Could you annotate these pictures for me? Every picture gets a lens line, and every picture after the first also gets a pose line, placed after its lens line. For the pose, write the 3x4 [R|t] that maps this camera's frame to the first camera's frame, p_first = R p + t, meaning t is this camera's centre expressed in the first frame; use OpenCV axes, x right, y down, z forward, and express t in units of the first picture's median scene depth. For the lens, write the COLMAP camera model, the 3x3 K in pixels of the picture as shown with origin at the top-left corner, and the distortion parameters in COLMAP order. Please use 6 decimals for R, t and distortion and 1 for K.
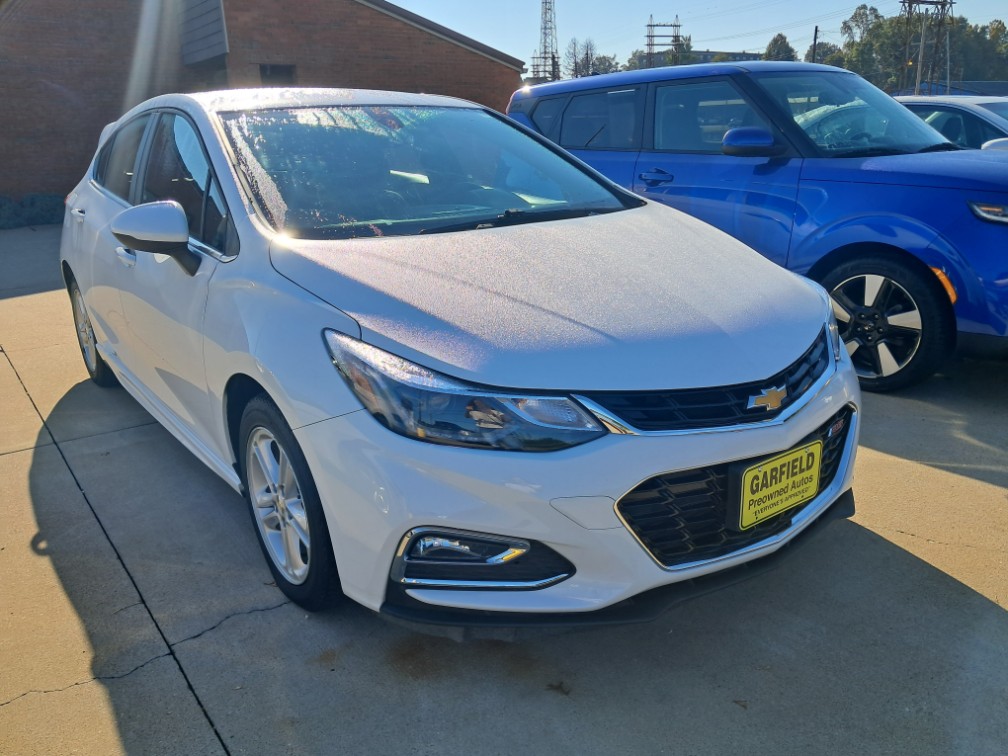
lens RADIAL K [[792.5, 0, 504.3], [0, 792.5, 380.1], [0, 0, 1]] dist [0.018407, 0.001194]
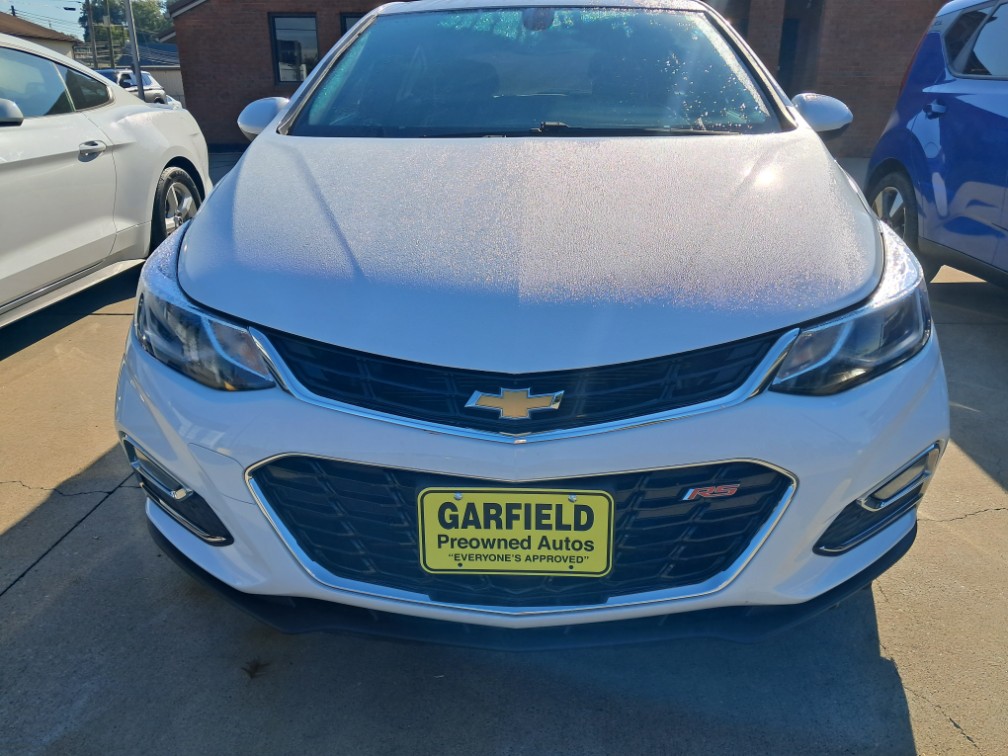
lens RADIAL K [[792.5, 0, 504.3], [0, 792.5, 375.1], [0, 0, 1]] dist [0.018407, 0.001194]
pose [[0.796070, 0.239254, -0.555905, 0.698774], [-0.206880, 0.970786, 0.121555, -0.079516], [0.568747, 0.018239, 0.822310, 0.453964]]
